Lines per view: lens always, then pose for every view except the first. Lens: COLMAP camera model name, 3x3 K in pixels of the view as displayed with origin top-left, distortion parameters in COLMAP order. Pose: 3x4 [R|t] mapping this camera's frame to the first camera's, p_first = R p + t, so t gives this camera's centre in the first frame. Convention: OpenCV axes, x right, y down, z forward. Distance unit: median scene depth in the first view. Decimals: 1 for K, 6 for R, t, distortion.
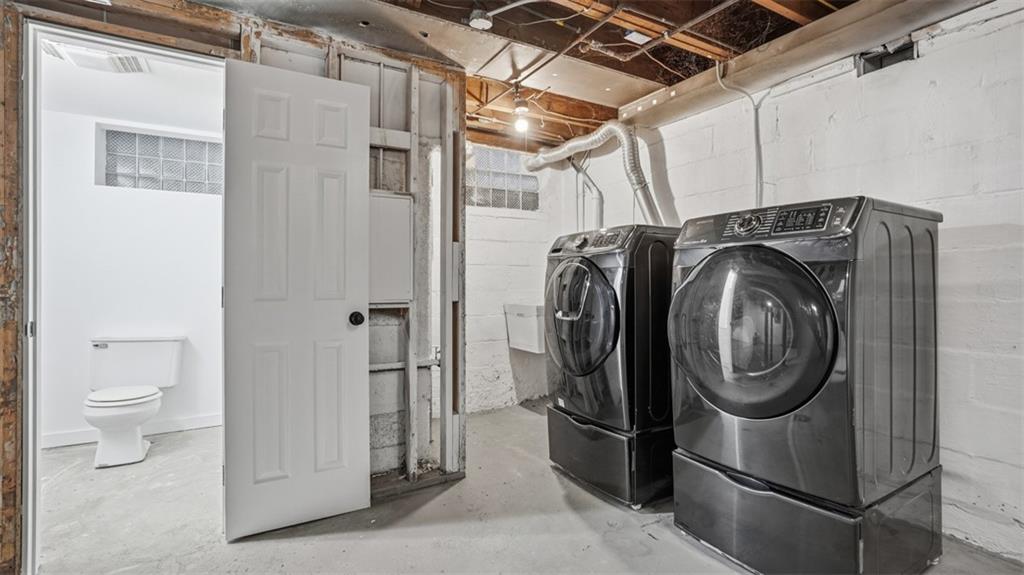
lens RADIAL K [[480.5, 0, 510.6], [0, 480.5, 281.1], [0, 0, 1]] dist [-0.011774, 0.001967]
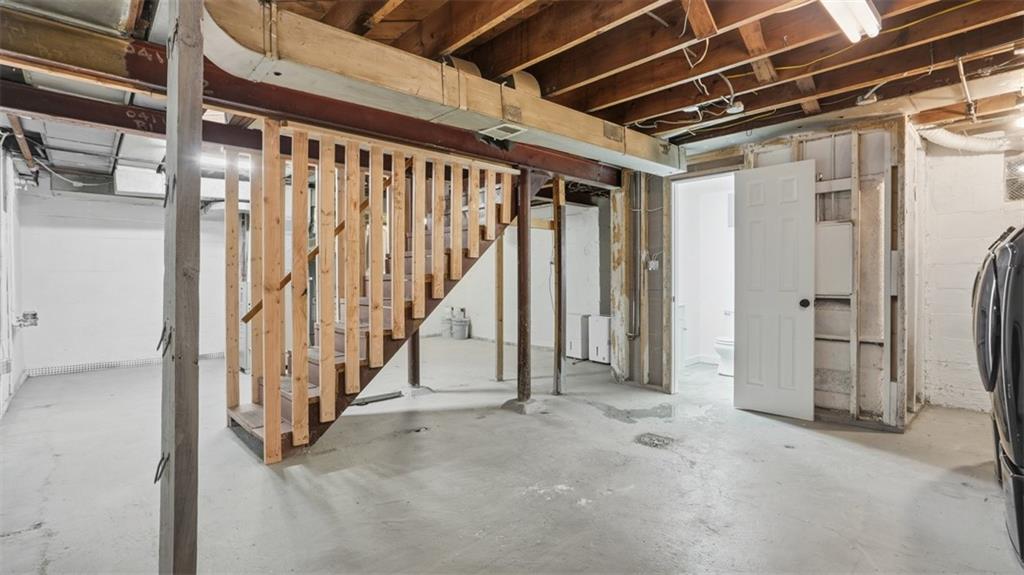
lens RADIAL K [[480.5, 0, 509.6], [0, 480.5, 283.2], [0, 0, 1]] dist [-0.011774, 0.001967]
pose [[0.231428, 0.006889, -0.972828, 1.015670], [0.005260, 0.999951, 0.008332, -0.010068], [0.972838, -0.007045, 0.231380, -0.355434]]
